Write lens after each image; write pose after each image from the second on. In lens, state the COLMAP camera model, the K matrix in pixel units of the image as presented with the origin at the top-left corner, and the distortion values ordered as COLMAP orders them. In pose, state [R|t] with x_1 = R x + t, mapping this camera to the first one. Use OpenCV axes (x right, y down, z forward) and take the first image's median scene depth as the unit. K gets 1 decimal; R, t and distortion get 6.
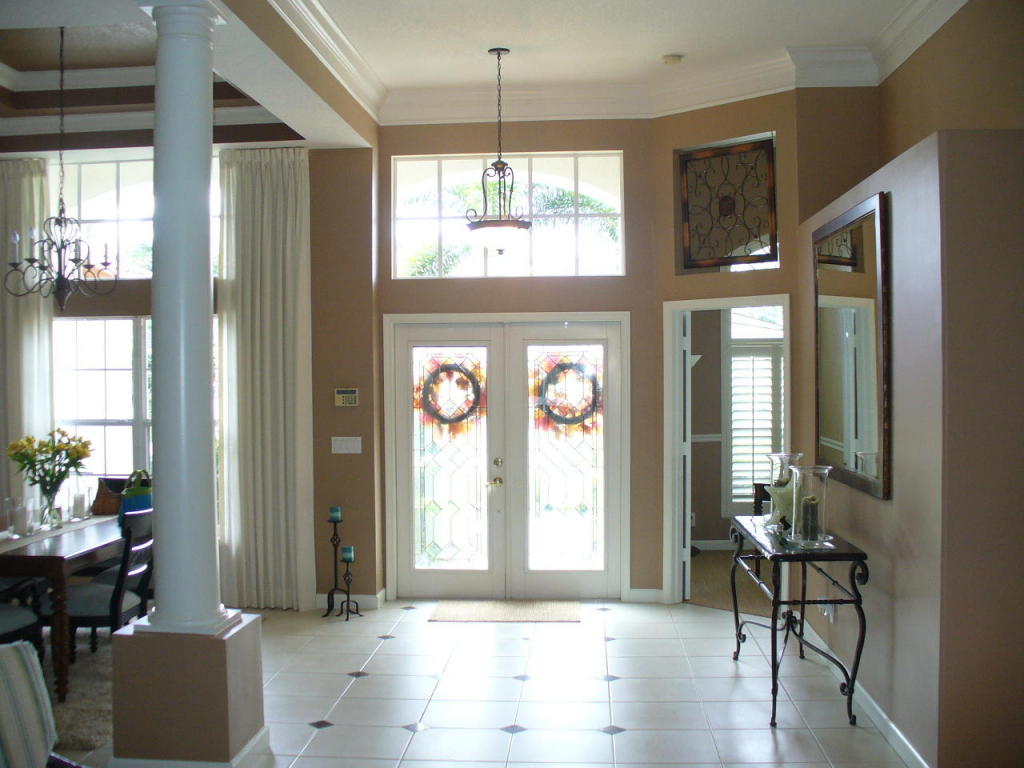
lens RADIAL K [[1132.9, 0, 514.6], [0, 1132.9, 387.8], [0, 0, 1]] dist [-0.043427, 0.000000]
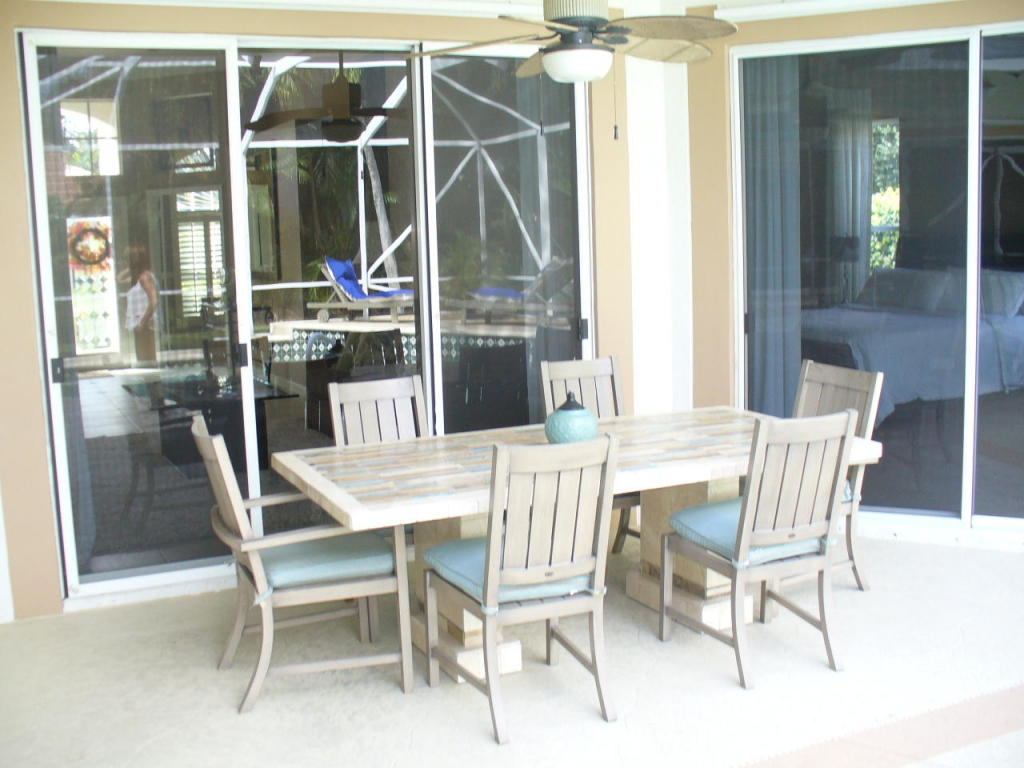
lens RADIAL K [[1132.9, 0, 516.3], [0, 1132.9, 383.7], [0, 0, 1]] dist [-0.043427, 0.000000]
pose [[0.865153, -0.079026, 0.495243, -0.244059], [0.020012, 0.992160, 0.123359, 0.013318], [-0.501109, -0.096814, 0.859952, -0.745815]]
